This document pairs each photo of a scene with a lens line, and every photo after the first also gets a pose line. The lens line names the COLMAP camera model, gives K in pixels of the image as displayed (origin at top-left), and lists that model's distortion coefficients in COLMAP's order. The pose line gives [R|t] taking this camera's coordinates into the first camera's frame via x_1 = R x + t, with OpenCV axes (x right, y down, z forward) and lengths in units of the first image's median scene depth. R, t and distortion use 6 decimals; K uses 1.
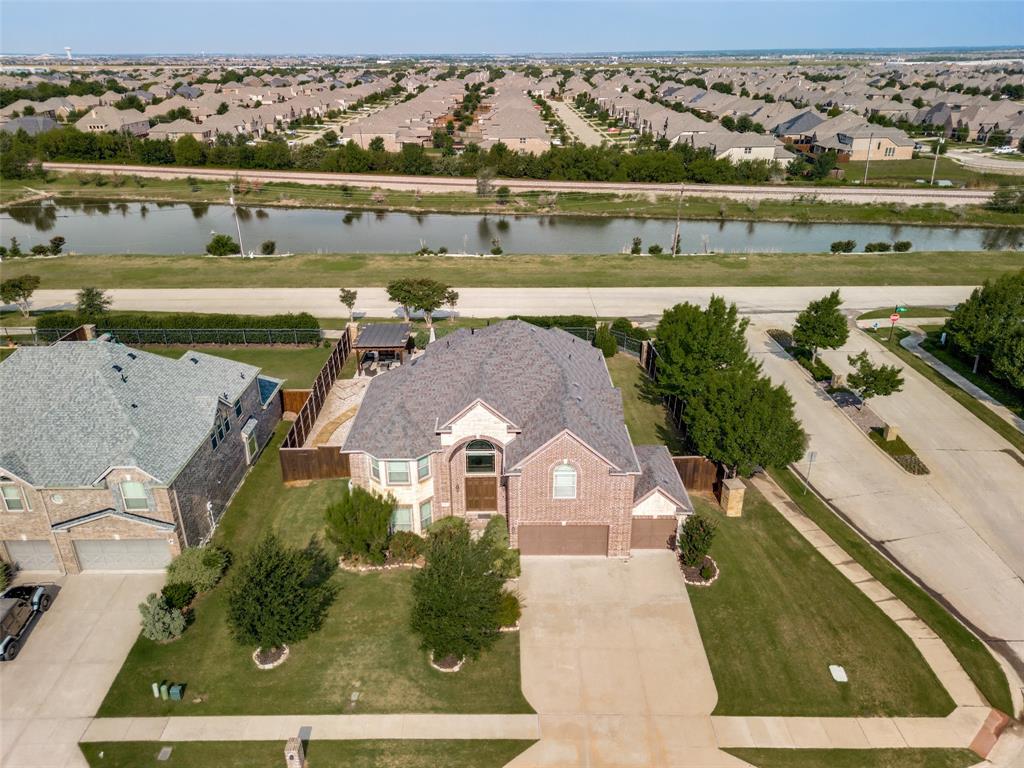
lens RADIAL K [[733.5, 0, 512.4], [0, 733.5, 383.6], [0, 0, 1]] dist [0.003516, 0.002530]
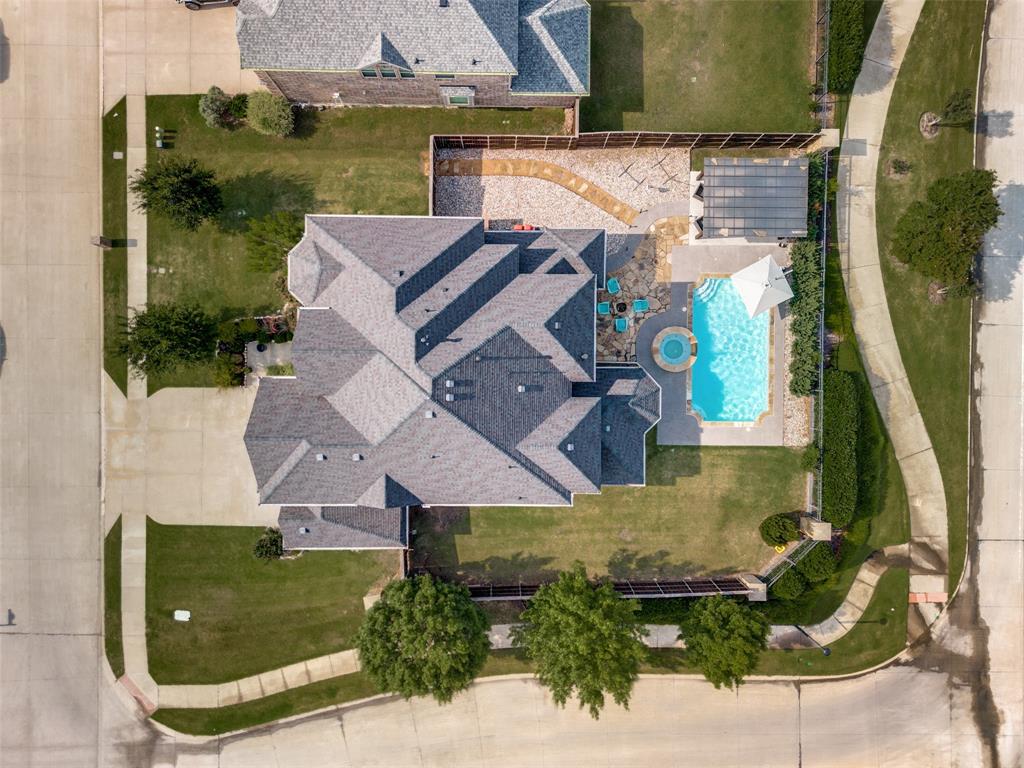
lens RADIAL K [[733.5, 0, 512.3], [0, 733.5, 383.9], [0, 0, 1]] dist [0.003516, 0.002530]
pose [[-0.013588, 0.999478, 0.029324, -0.047219], [-0.415142, -0.032319, 0.909182, -1.174318], [0.909655, 0.000181, 0.415364, 1.041027]]
